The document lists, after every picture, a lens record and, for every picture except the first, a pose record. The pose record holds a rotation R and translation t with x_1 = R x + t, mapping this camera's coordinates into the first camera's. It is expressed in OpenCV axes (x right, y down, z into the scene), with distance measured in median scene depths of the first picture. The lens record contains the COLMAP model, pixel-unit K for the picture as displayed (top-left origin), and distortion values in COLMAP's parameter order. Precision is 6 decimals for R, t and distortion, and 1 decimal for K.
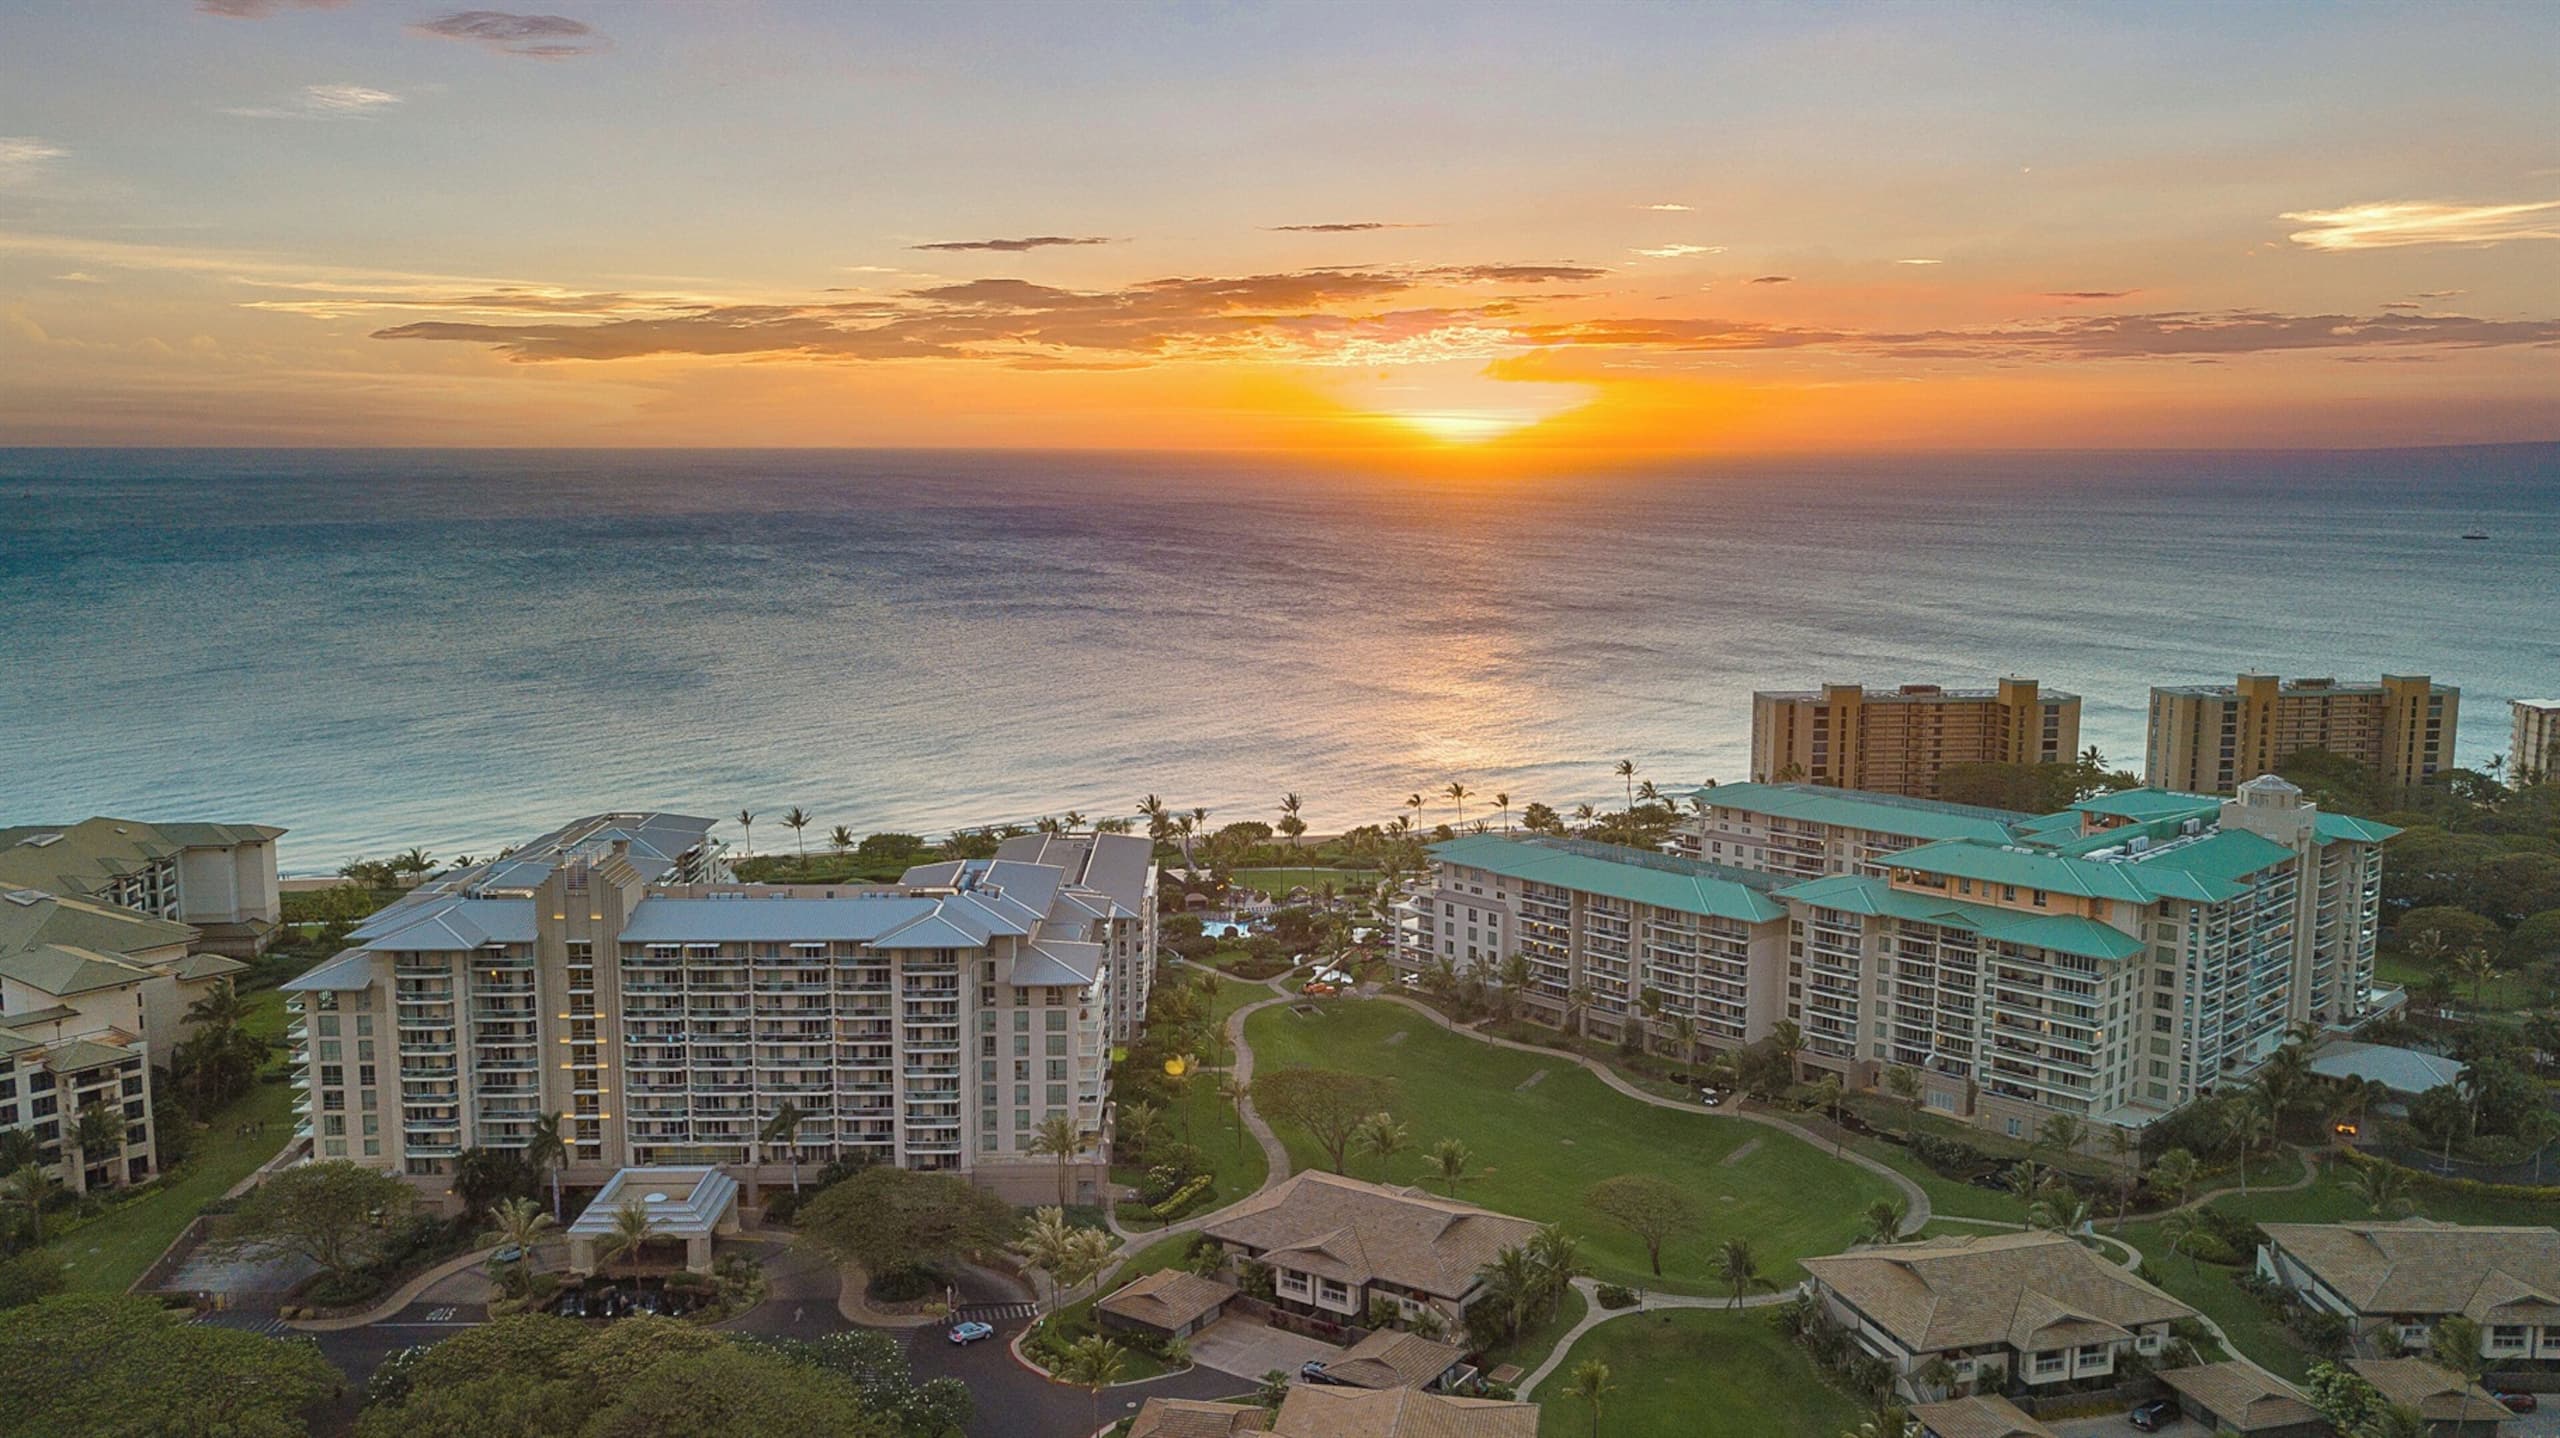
lens RADIAL K [[2006.0, 0, 1280.0], [0, 2006.0, 719.0], [0, 0, 1]] dist [0.001918, 0.059414]
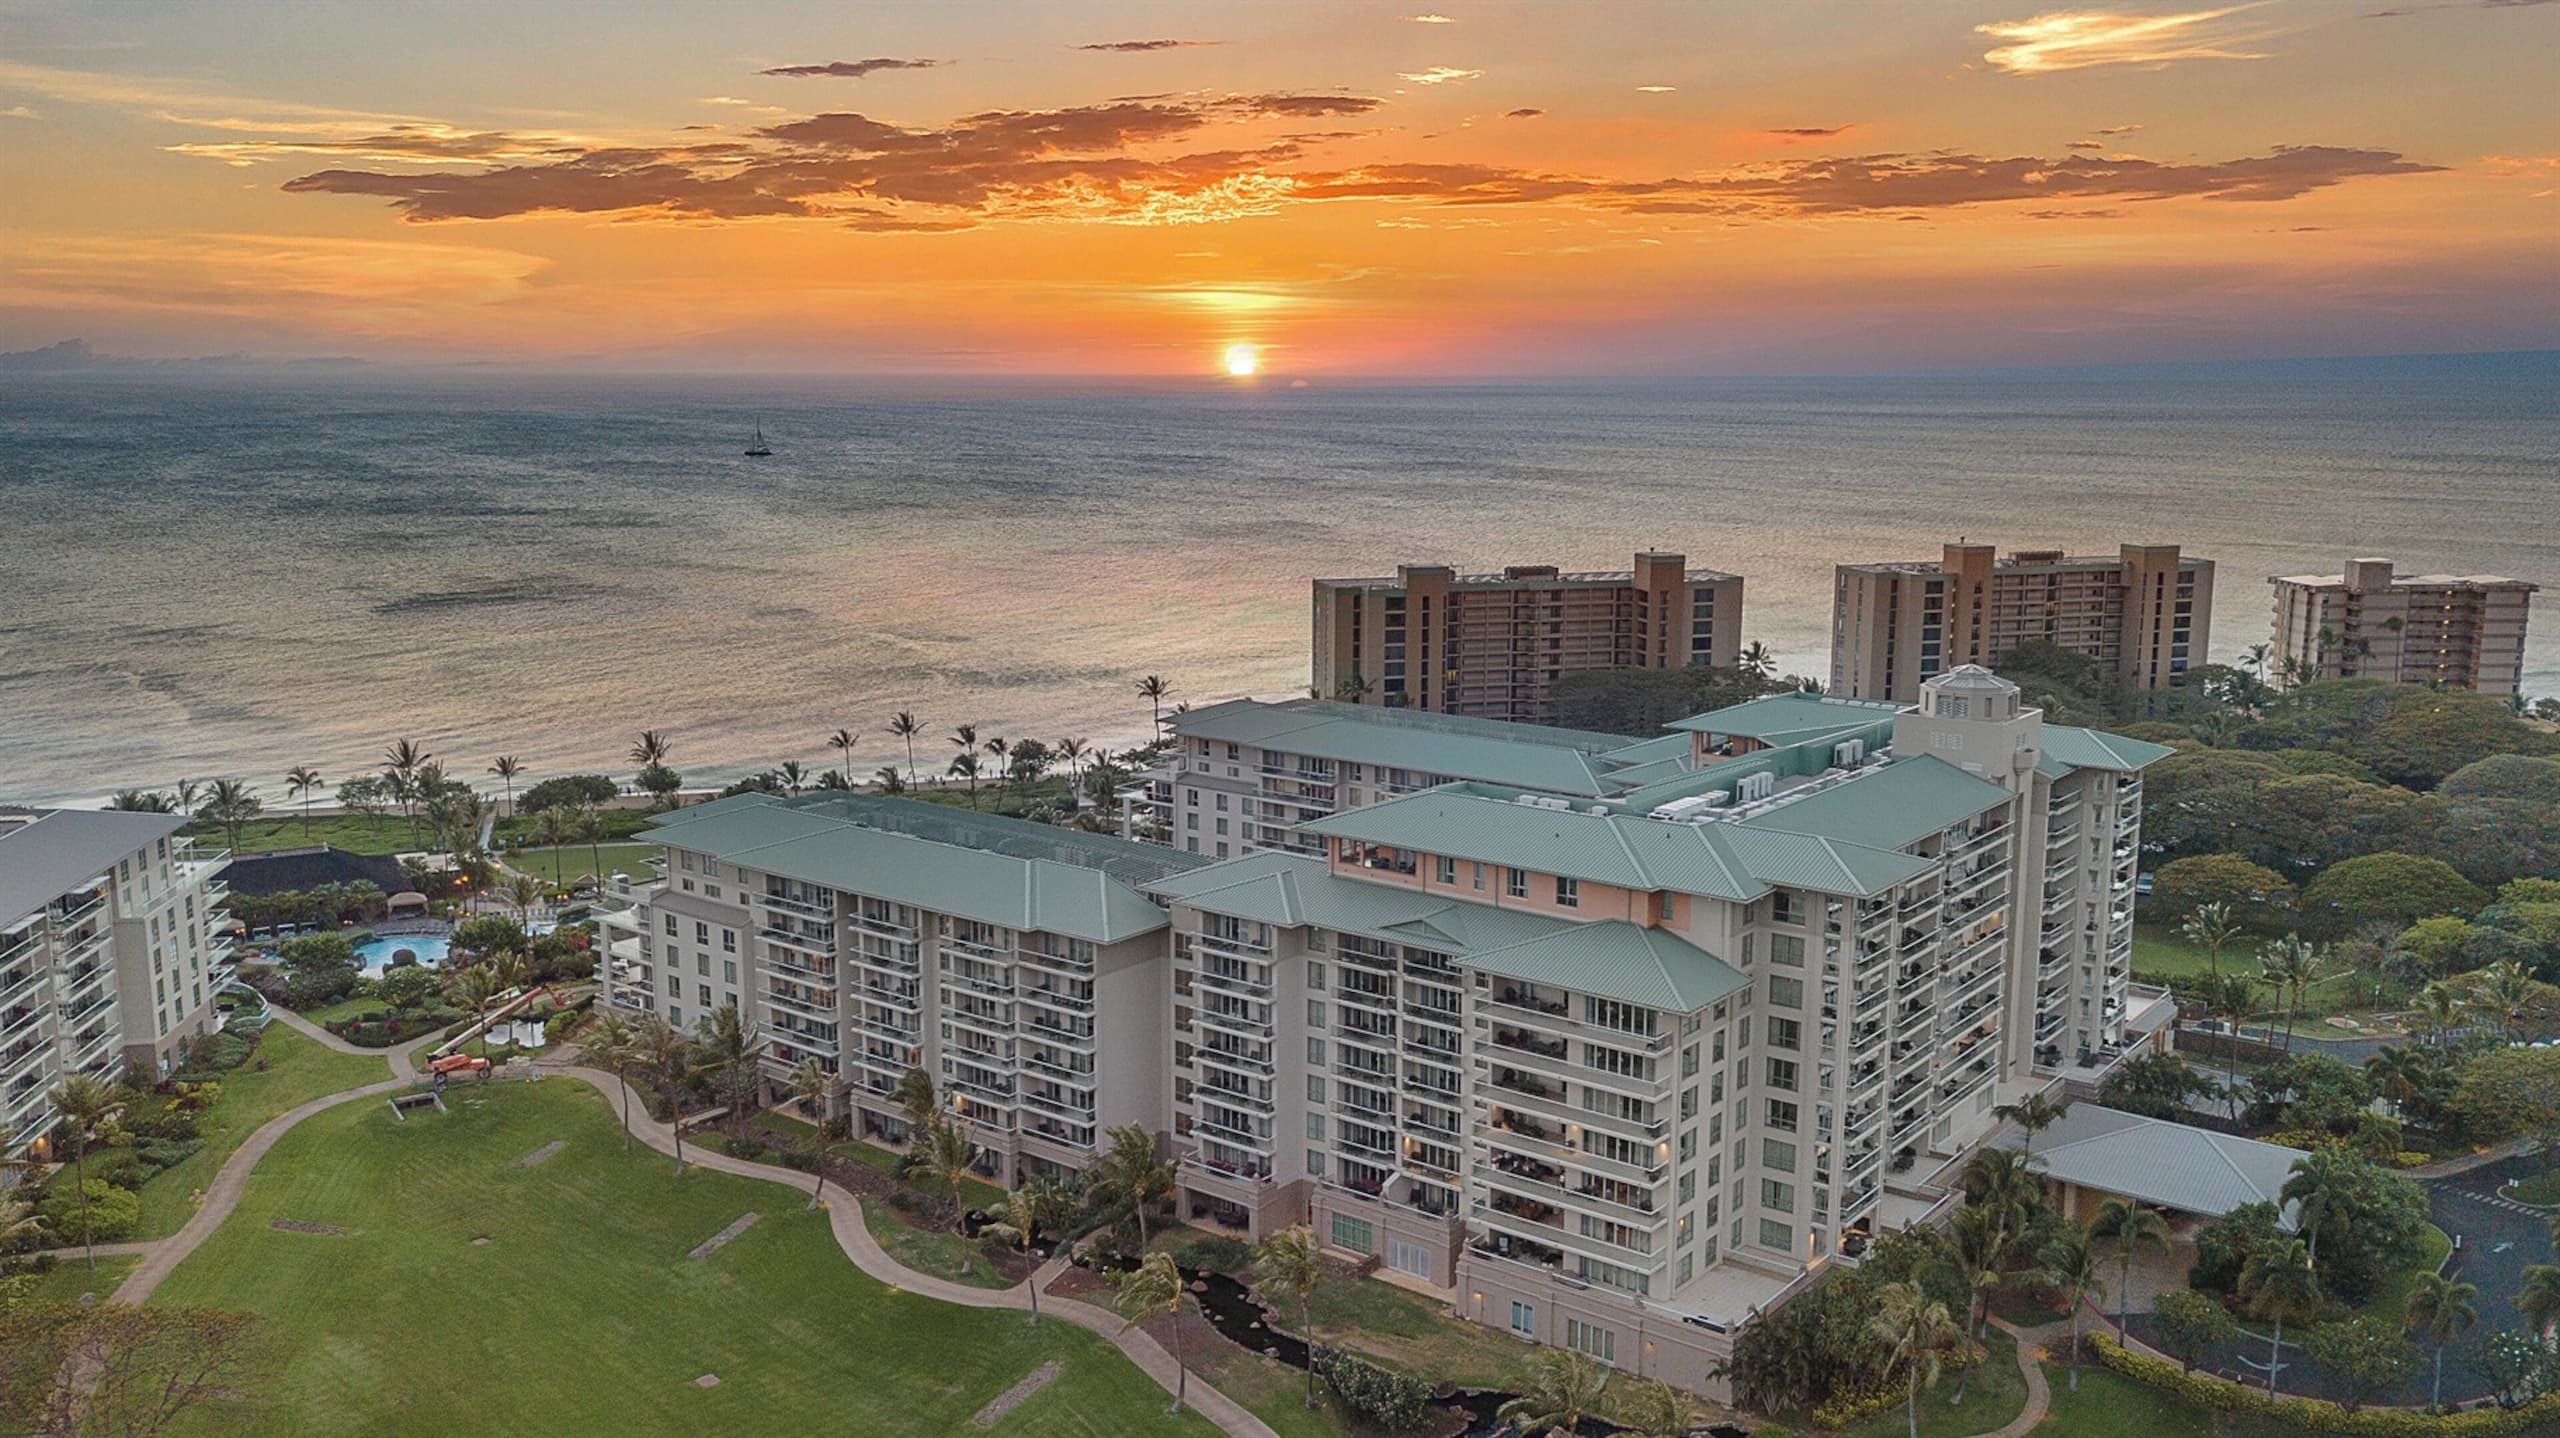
lens RADIAL K [[2071.3, 0, 1255.1], [0, 2071.3, 715.3], [0, 0, 1]] dist [0.023628, 0.005729]
pose [[0.993335, -0.022670, 0.113010, 0.222607], [0.019259, 0.999328, 0.031182, 0.020824], [-0.113641, -0.028797, 0.993104, 0.434164]]
